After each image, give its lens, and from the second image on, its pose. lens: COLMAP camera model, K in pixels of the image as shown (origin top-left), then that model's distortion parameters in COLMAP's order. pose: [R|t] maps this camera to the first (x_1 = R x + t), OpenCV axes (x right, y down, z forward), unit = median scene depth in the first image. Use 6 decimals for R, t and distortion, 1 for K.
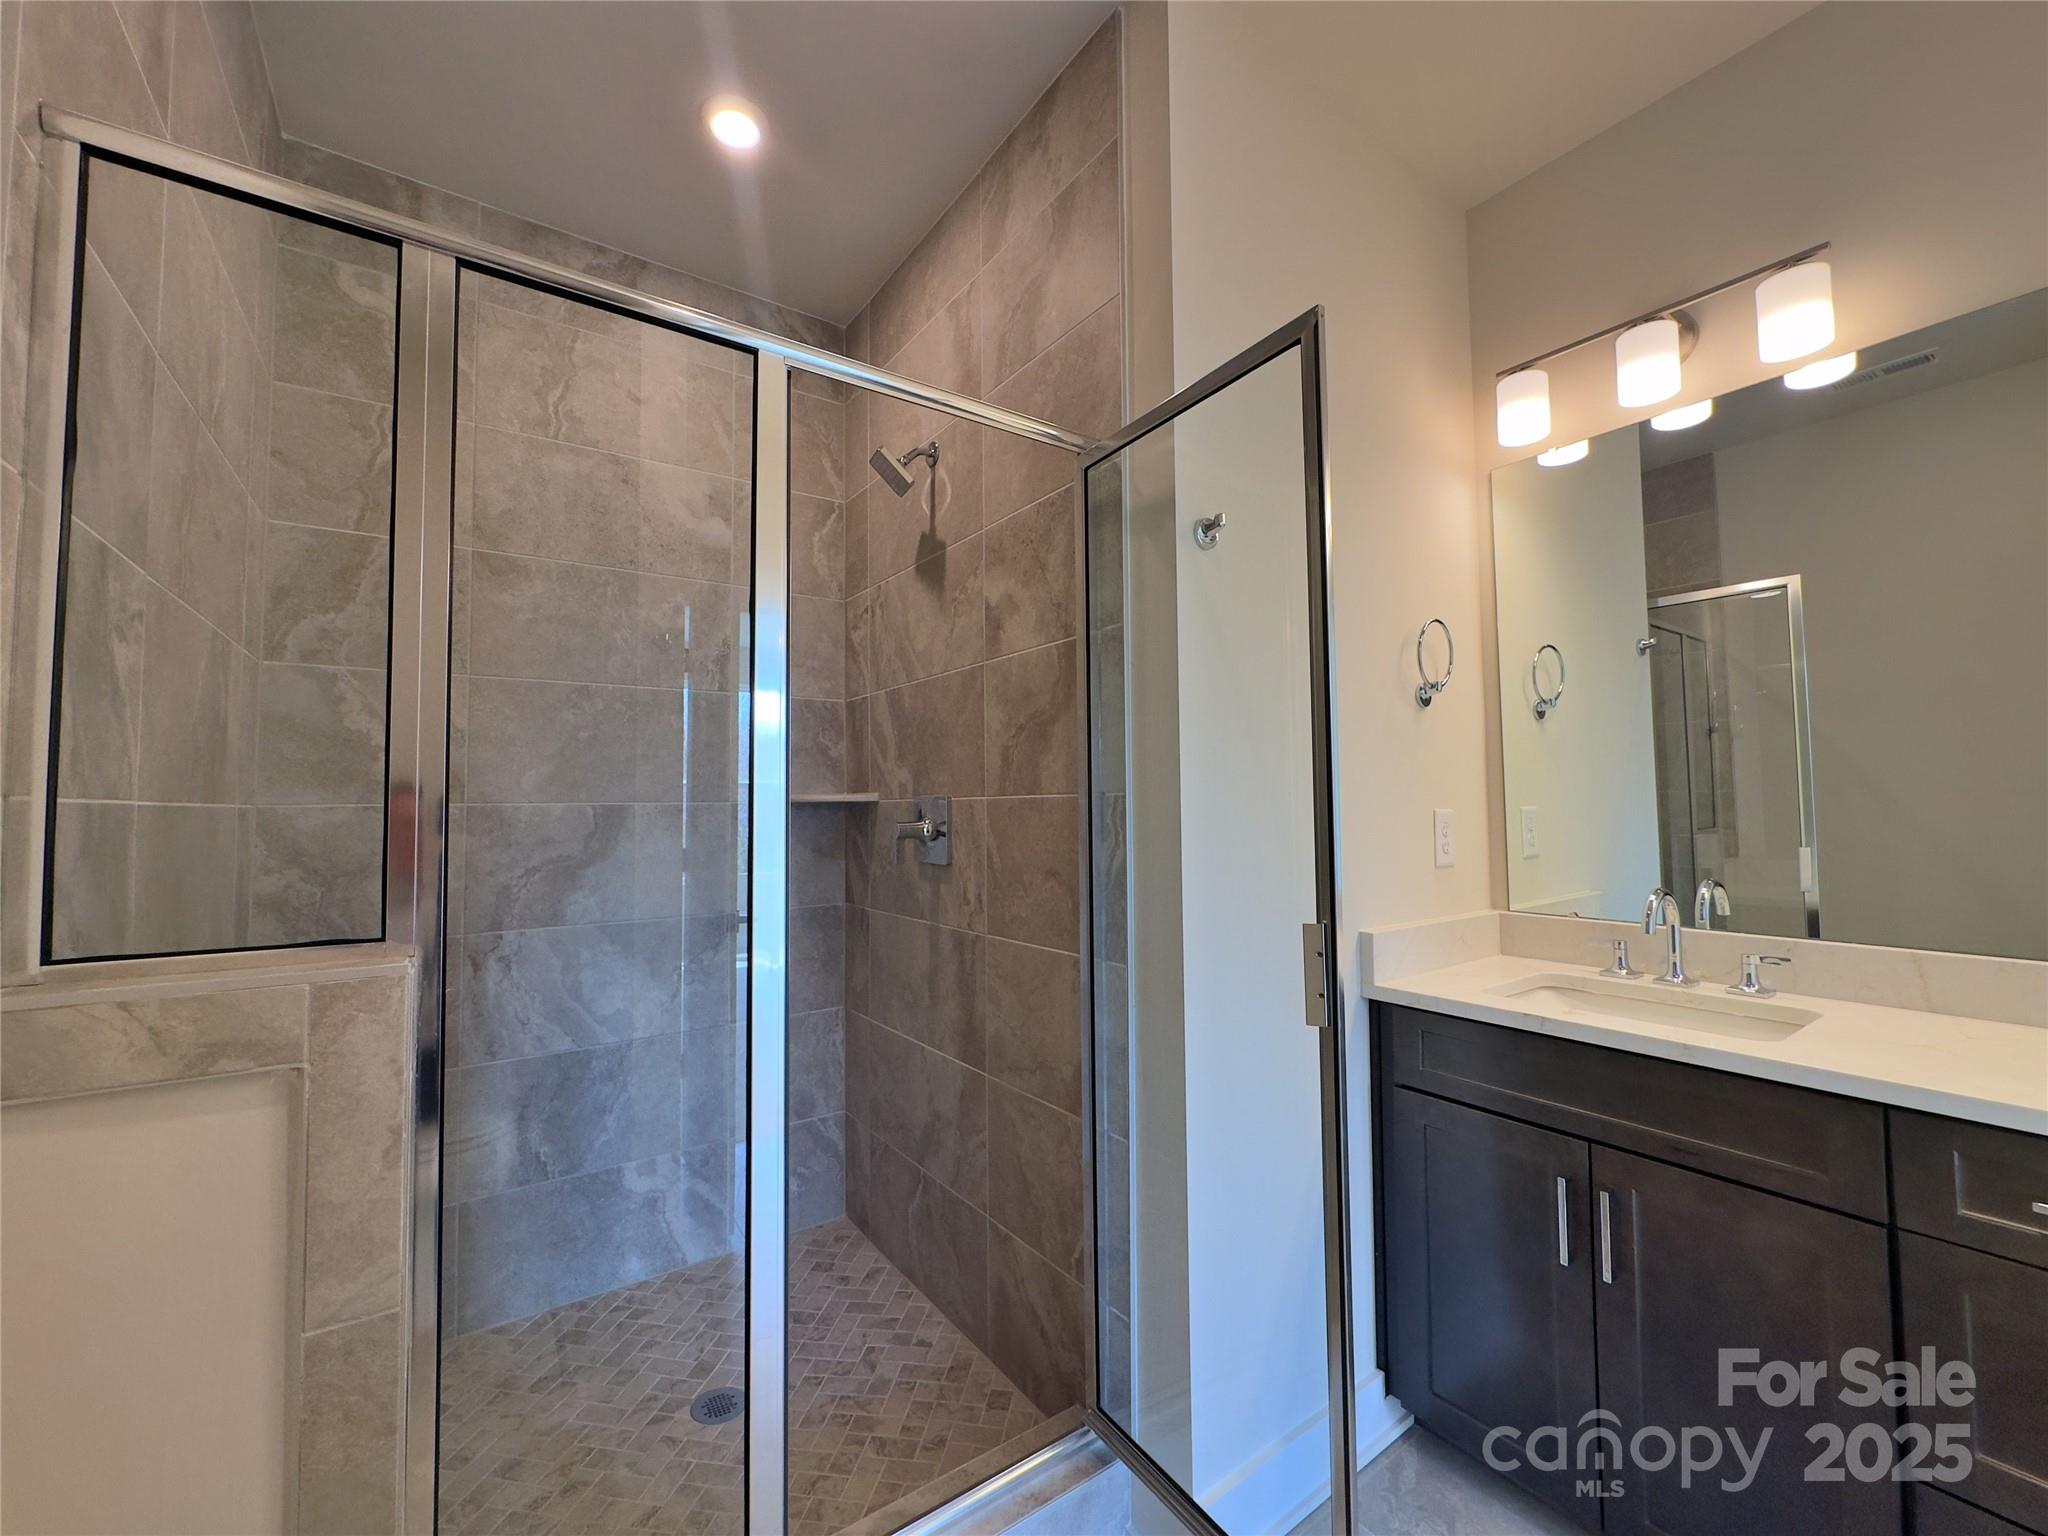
lens RADIAL K [[832.3, 0, 1021.7], [0, 832.3, 764.8], [0, 0, 1]] dist [-0.005012, 0.001202]
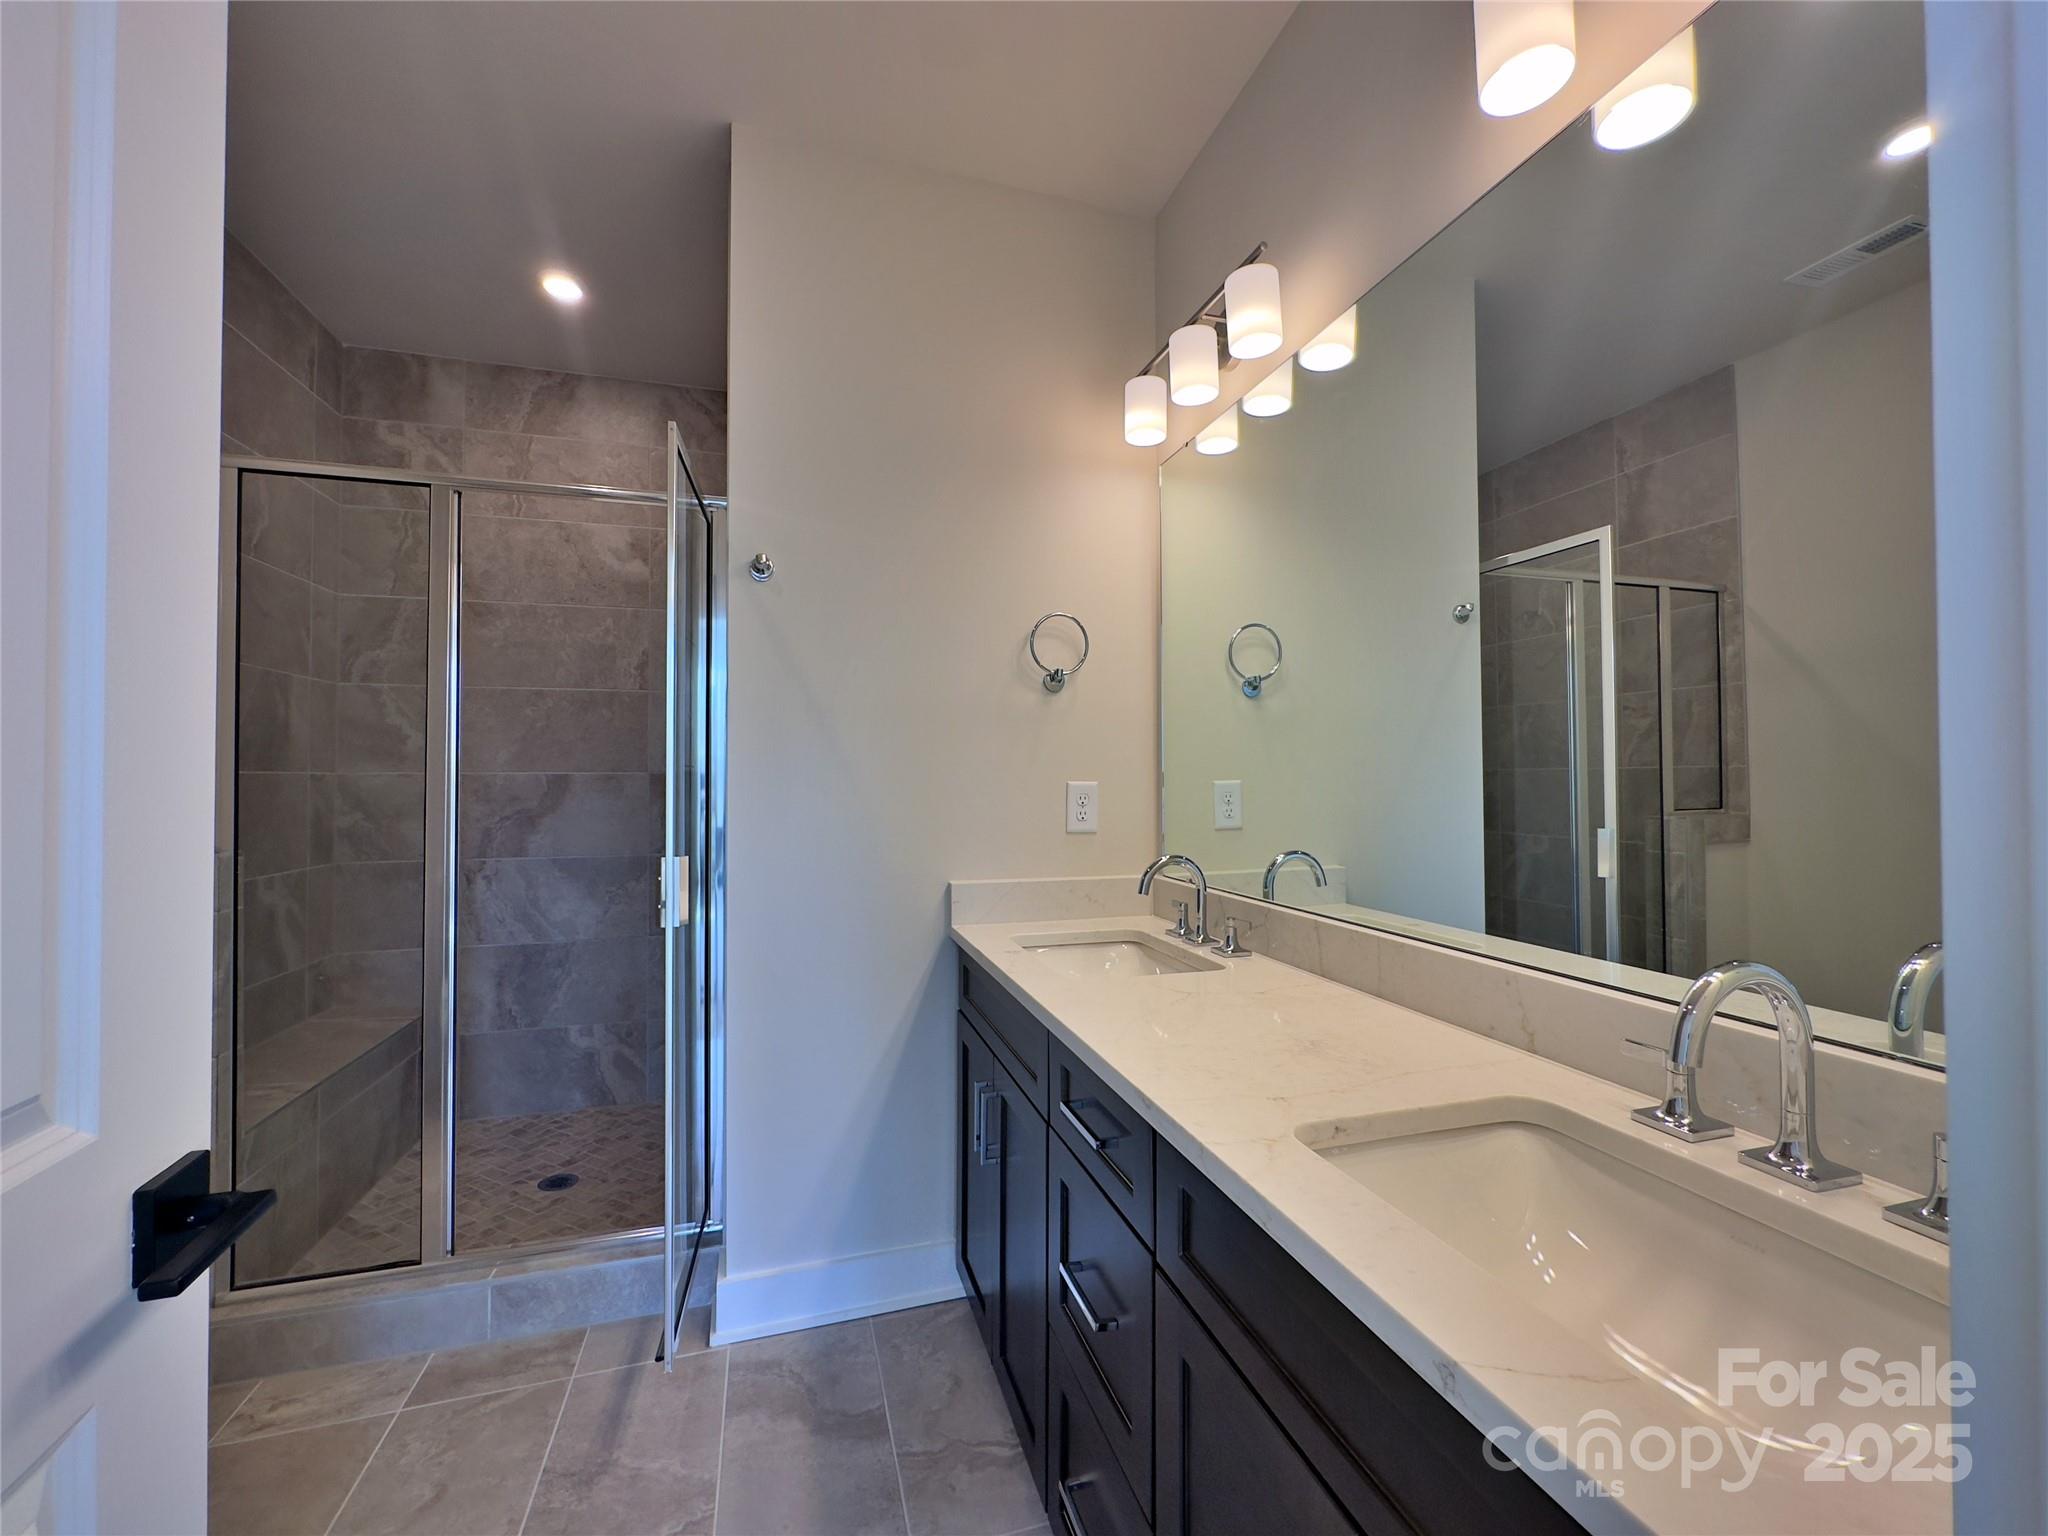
lens RADIAL K [[832.3, 0, 1013.6], [0, 832.3, 766.7], [0, 0, 1]] dist [-0.005012, 0.001202]
pose [[0.944449, 0.003379, -0.328642, 0.717310], [0.008269, 0.999386, 0.034039, -0.005826], [0.328555, -0.034866, 0.943841, -0.079557]]
